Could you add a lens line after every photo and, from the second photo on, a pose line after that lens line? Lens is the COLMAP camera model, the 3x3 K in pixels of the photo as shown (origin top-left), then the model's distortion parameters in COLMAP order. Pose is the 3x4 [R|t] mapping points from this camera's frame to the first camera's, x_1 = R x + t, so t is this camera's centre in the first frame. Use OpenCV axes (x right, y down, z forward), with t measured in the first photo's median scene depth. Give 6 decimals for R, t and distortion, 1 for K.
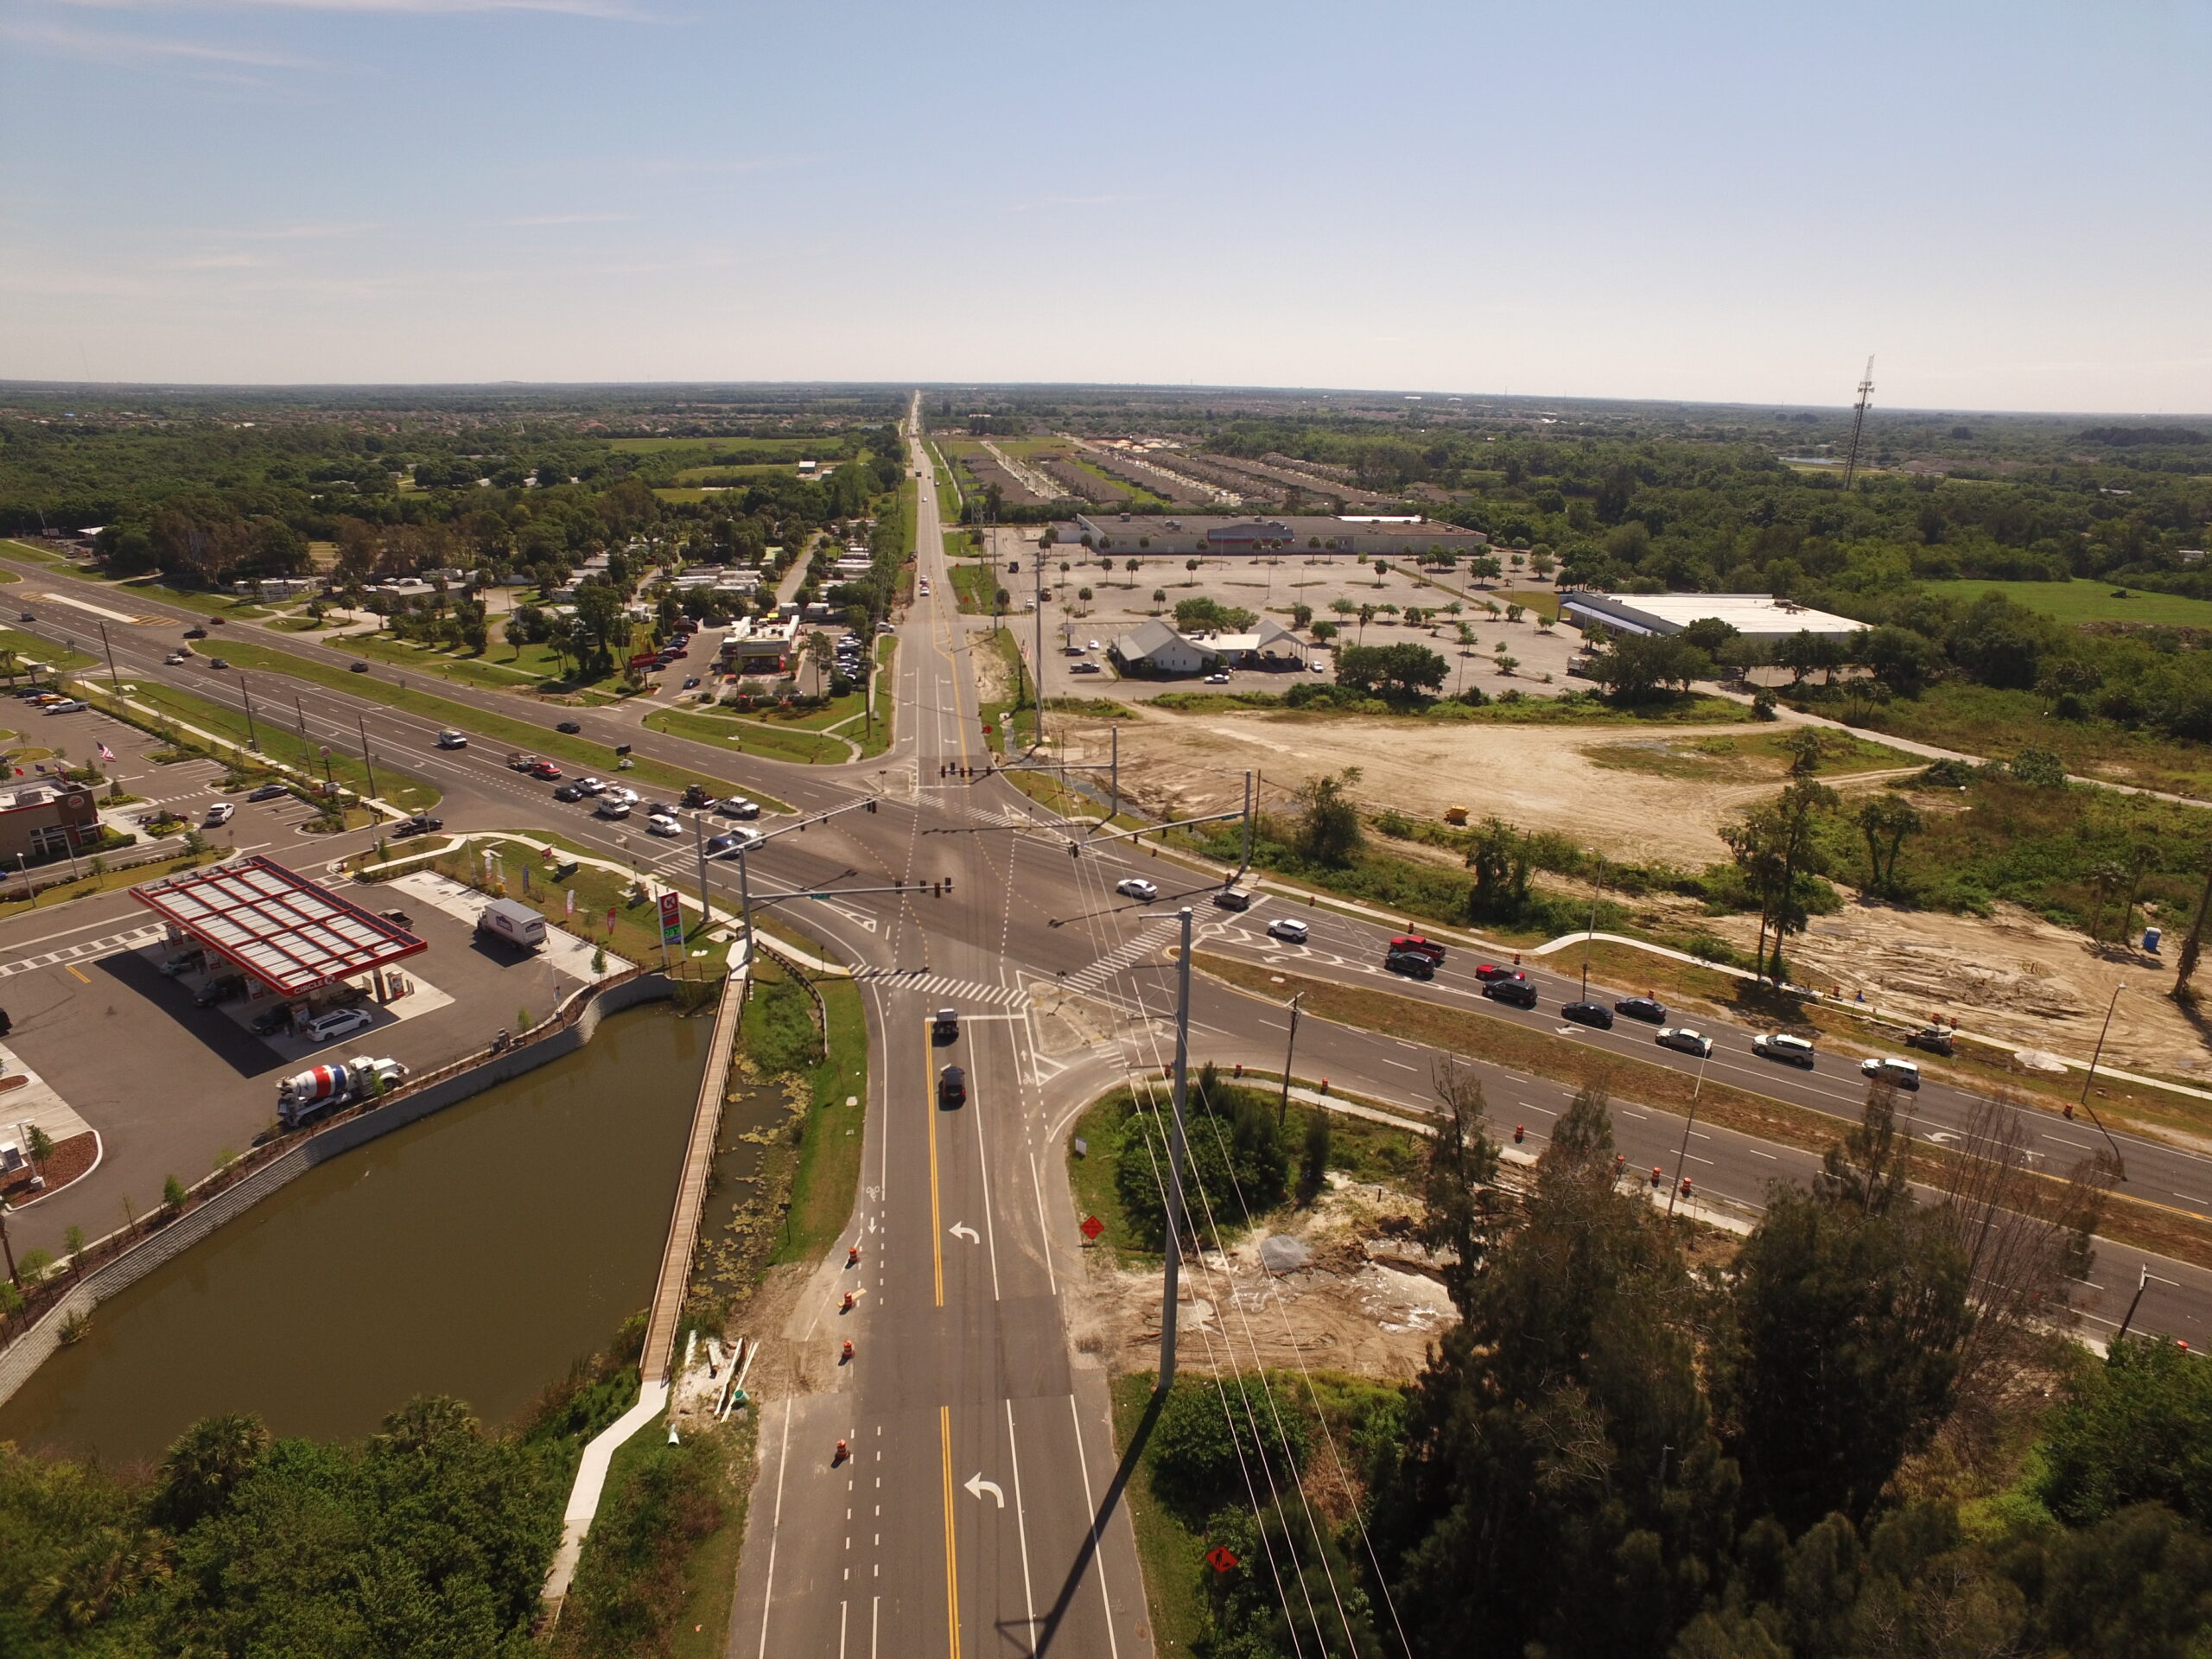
lens RADIAL K [[1280.4, 0, 1112.4], [0, 1280.4, 821.2], [0, 0, 1]] dist [-0.124579, 0.090523]
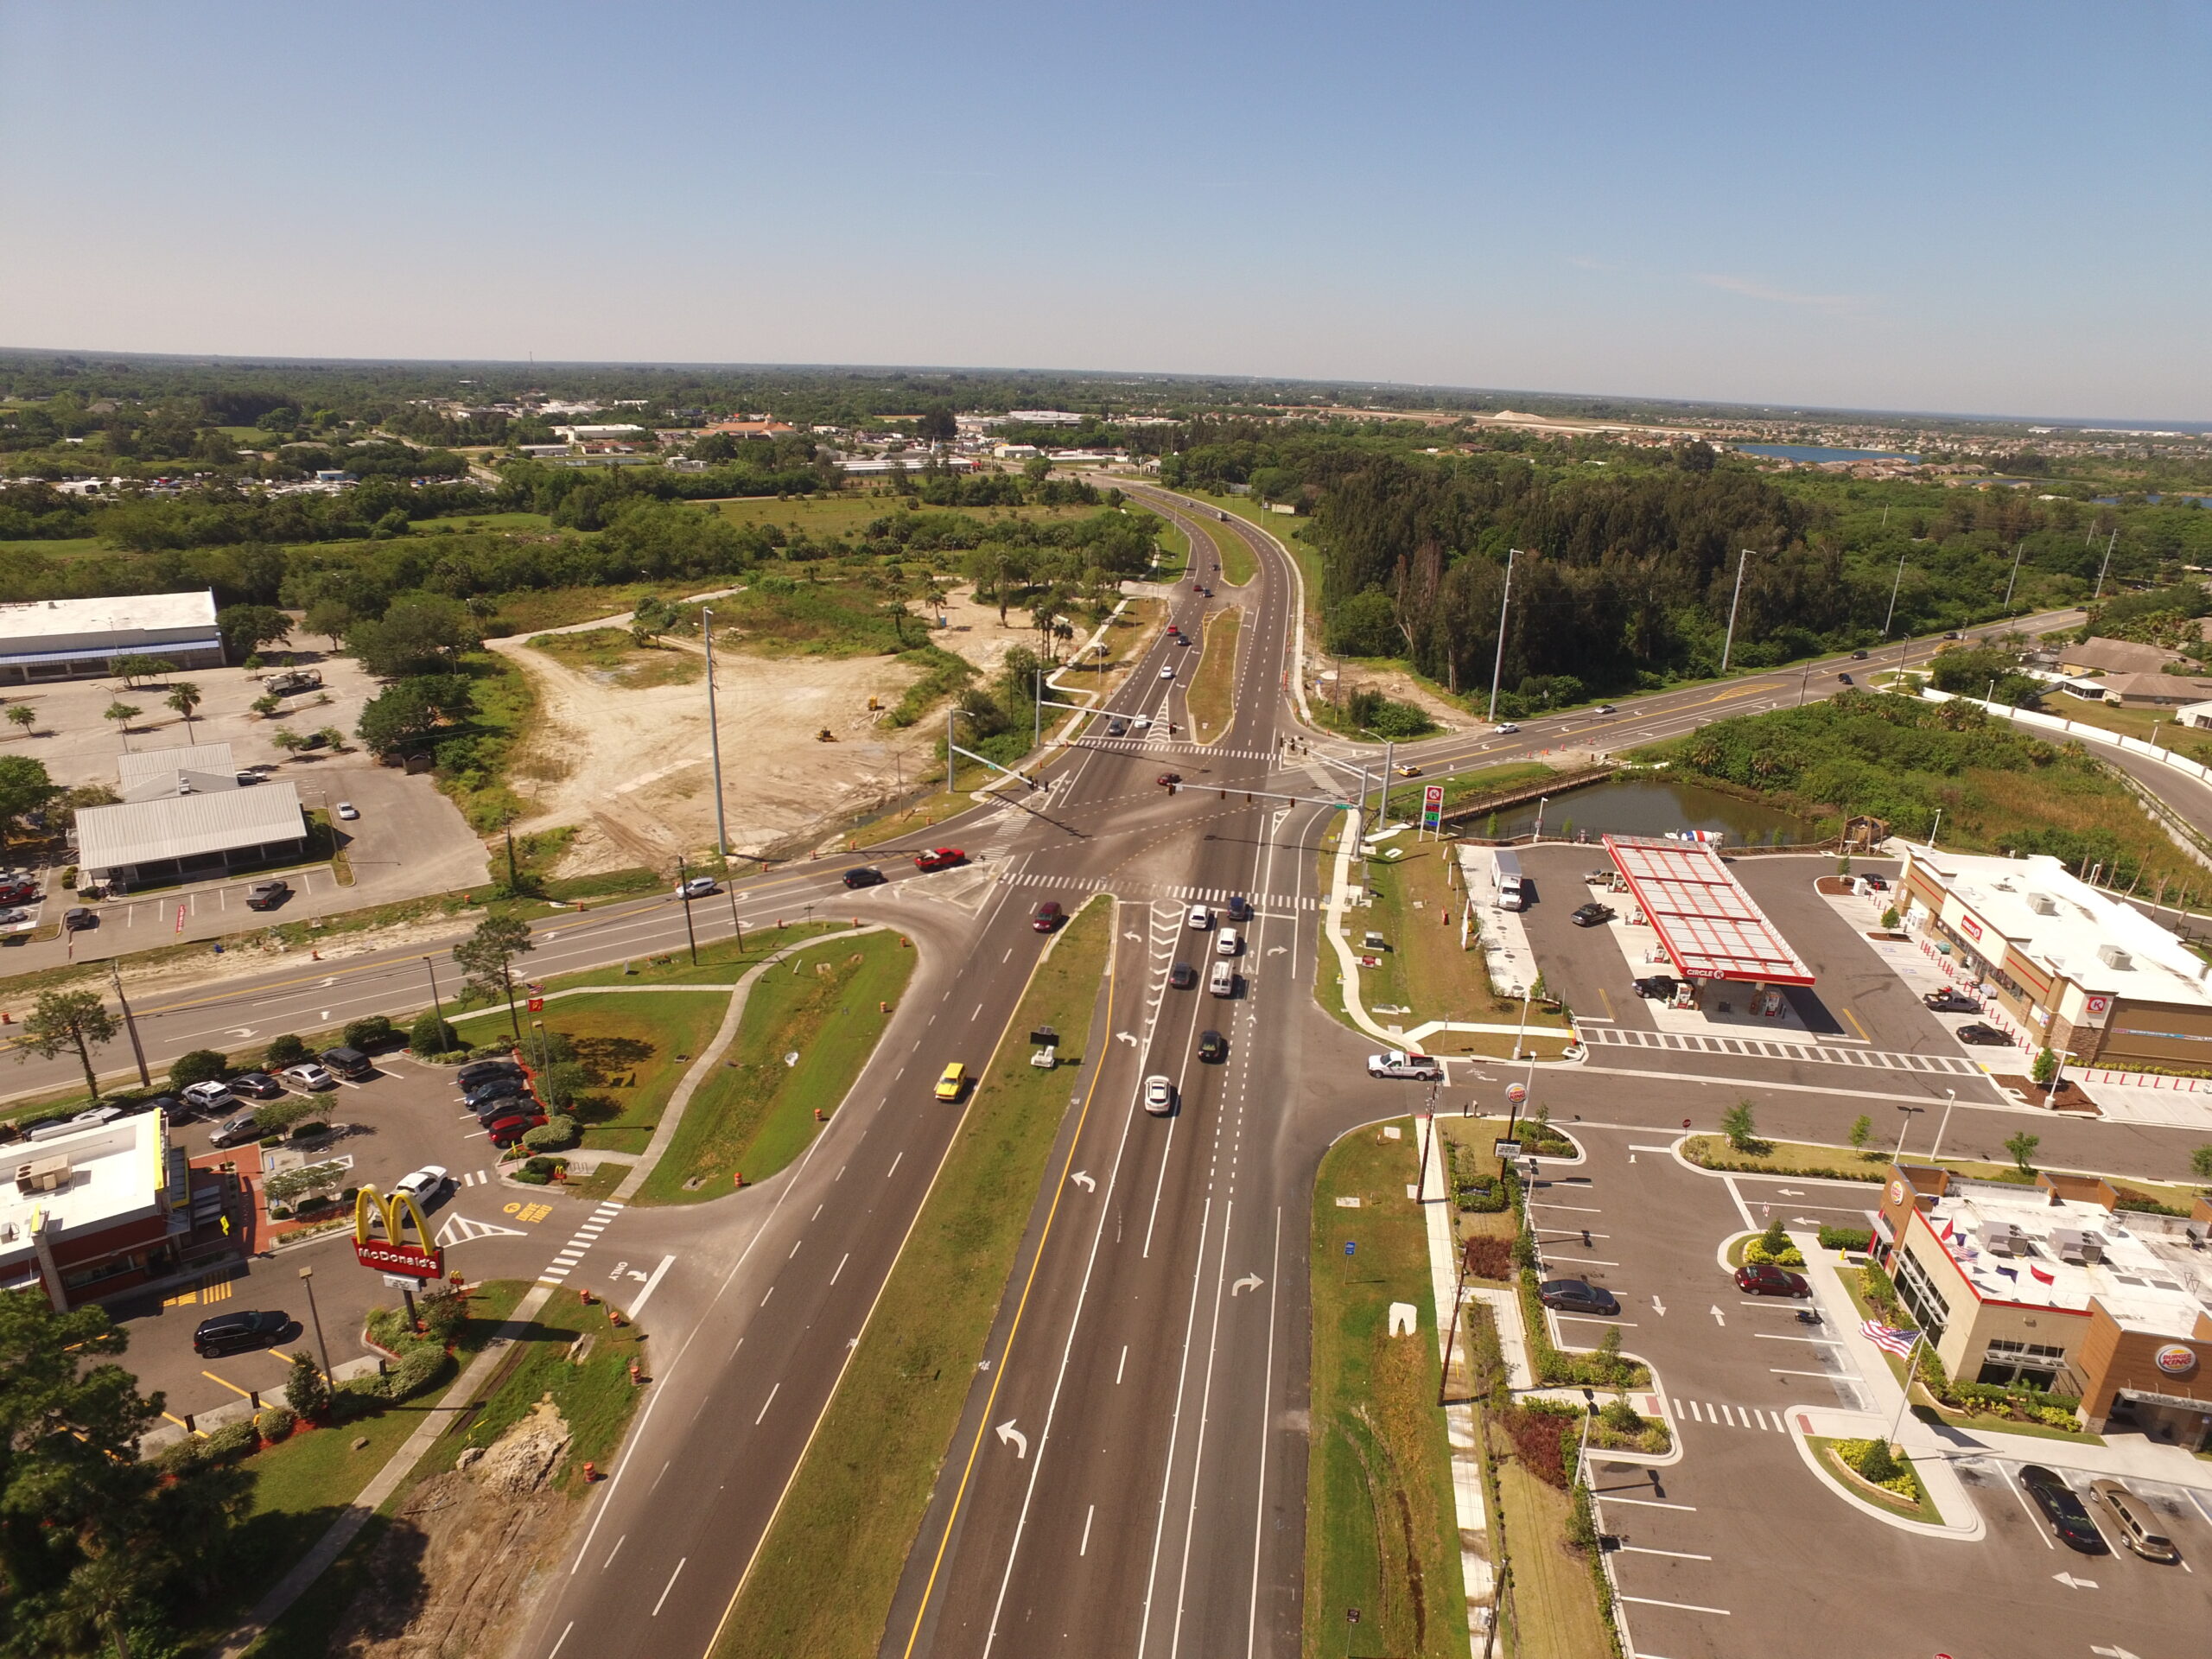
lens RADIAL K [[1280.4, 0, 1112.4], [0, 1280.4, 821.2], [0, 0, 1]] dist [-0.124579, 0.090523]
pose [[-0.453043, -0.327933, 0.828983, -1.182276], [0.258938, 0.841392, 0.474353, -0.567016], [-0.853055, 0.429557, -0.296273, 1.526309]]
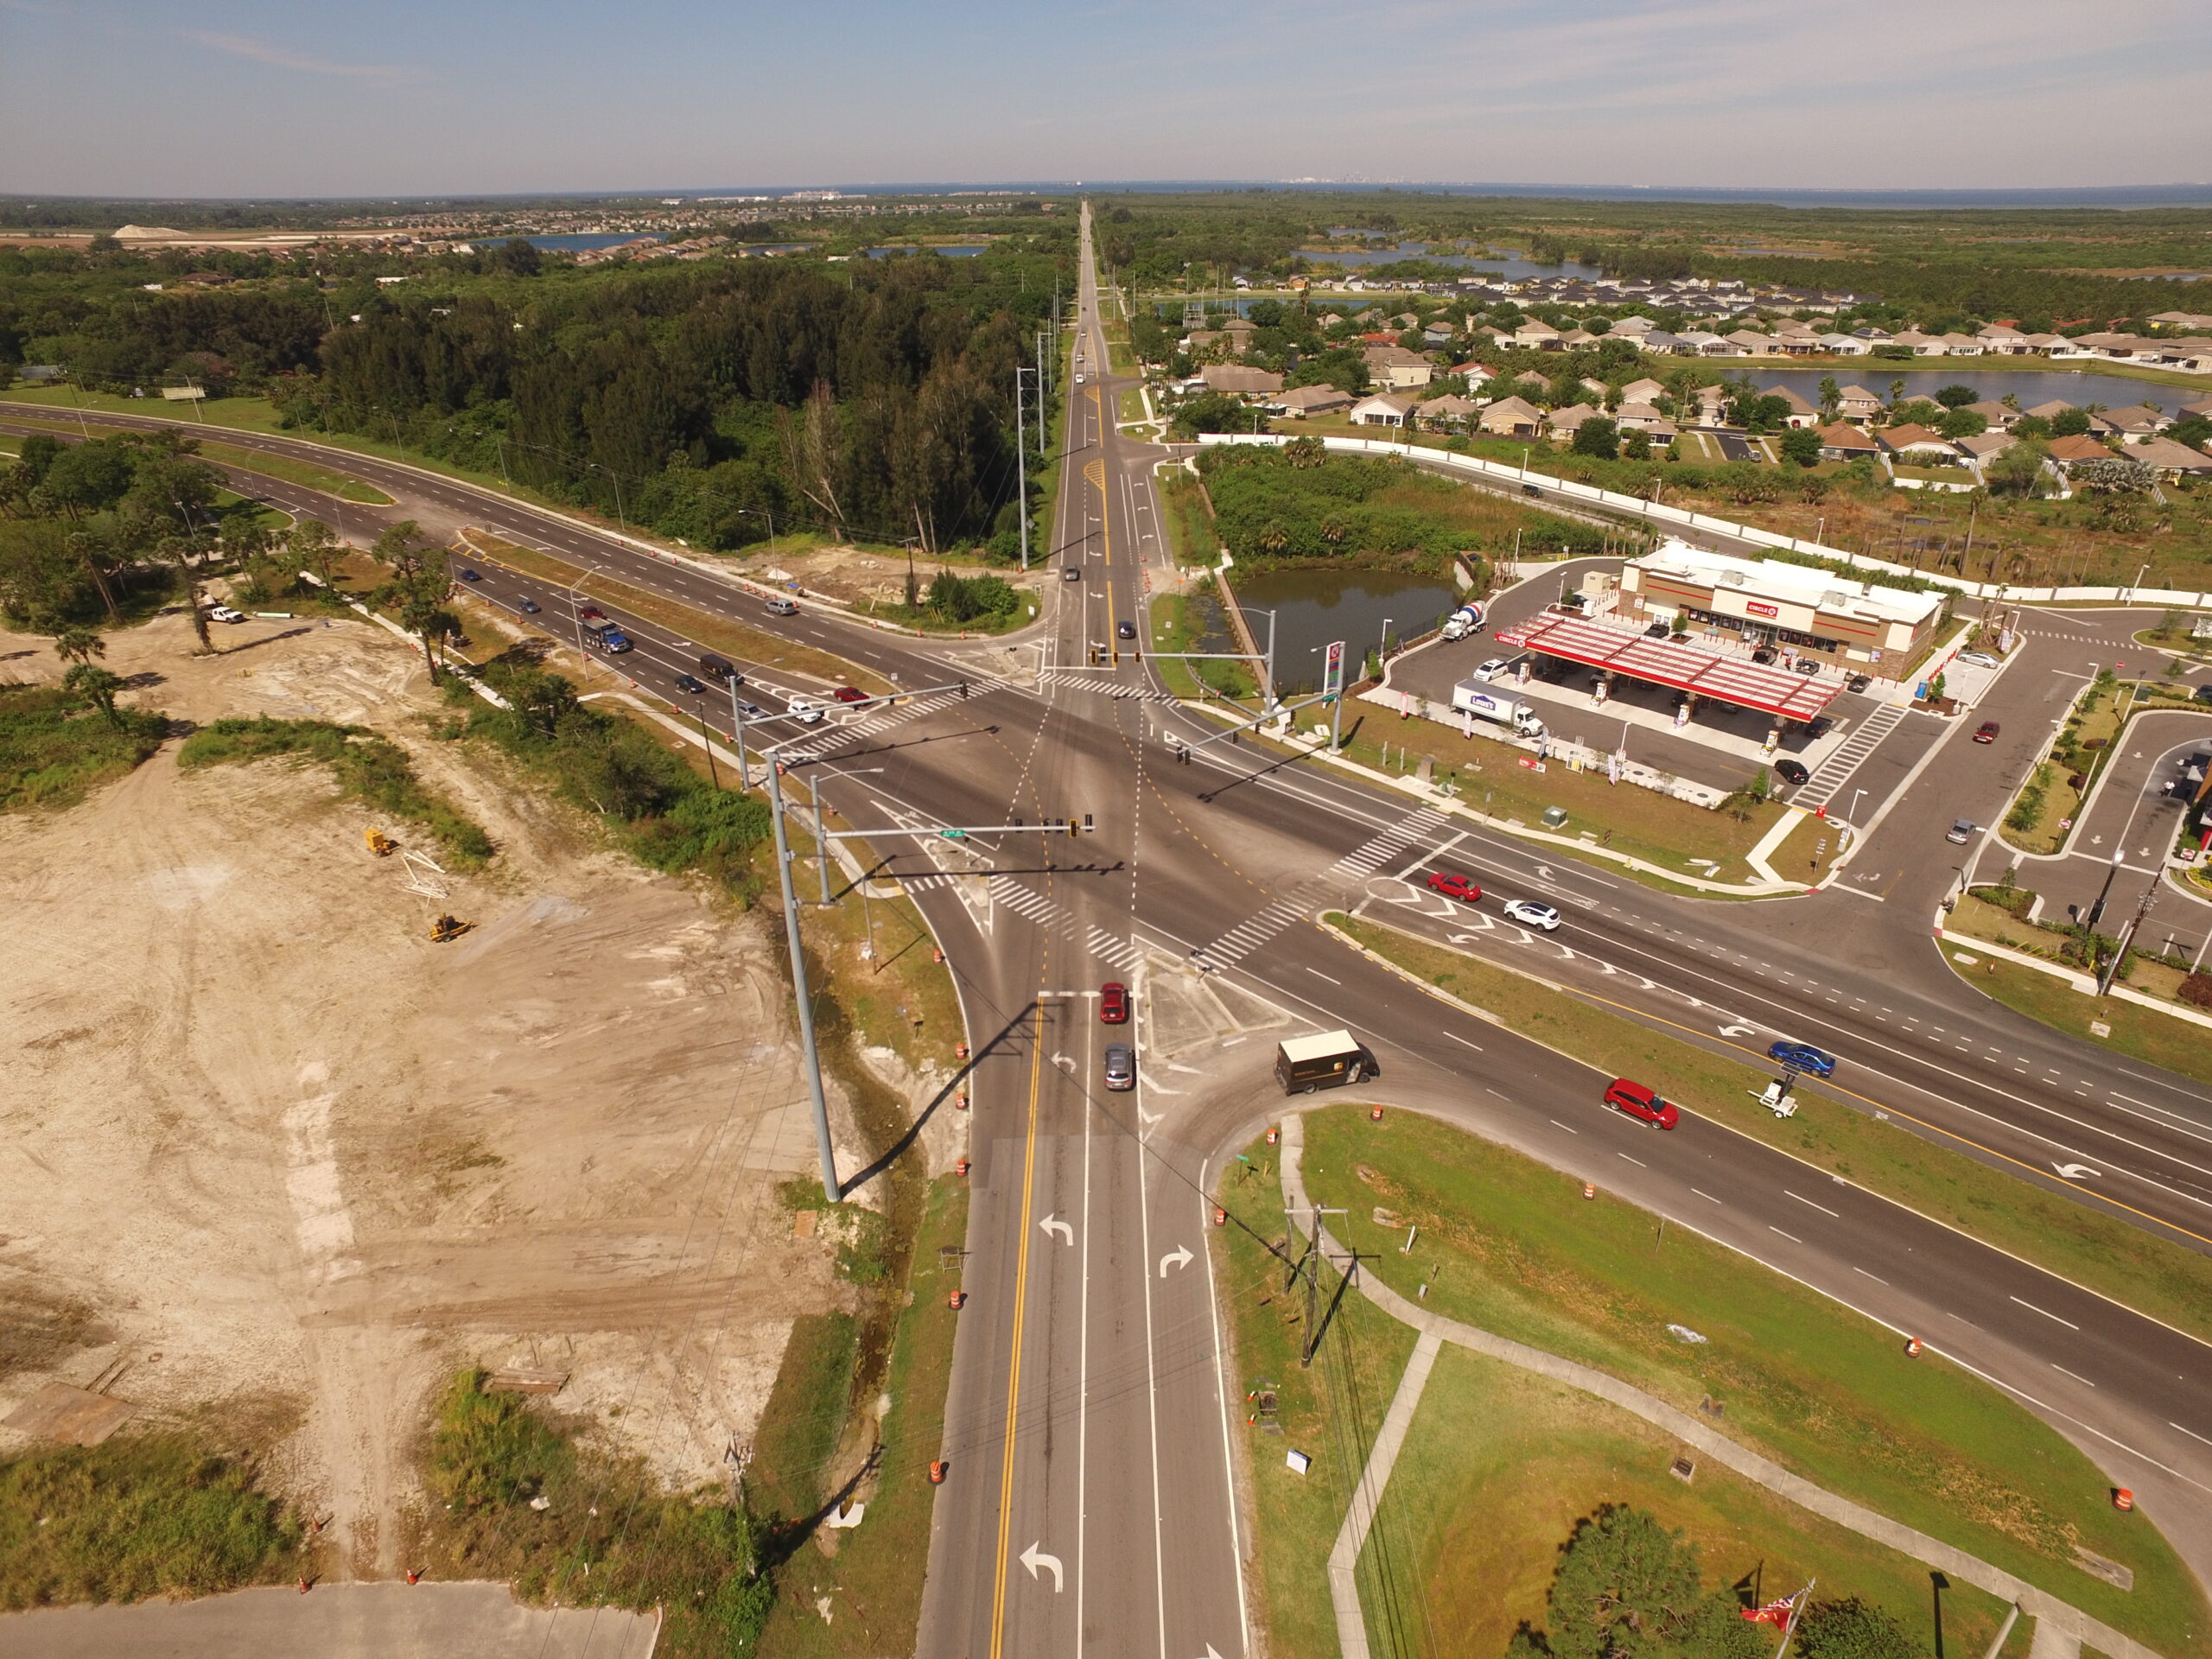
lens RADIAL K [[1280.4, 0, 1112.4], [0, 1280.4, 821.2], [0, 0, 1]] dist [-0.124579, 0.090523]
pose [[-0.991104, -0.070039, 0.113170, -0.264651], [0.034304, 0.687161, 0.725695, -0.622749], [-0.128593, 0.723121, -0.678645, 1.749269]]
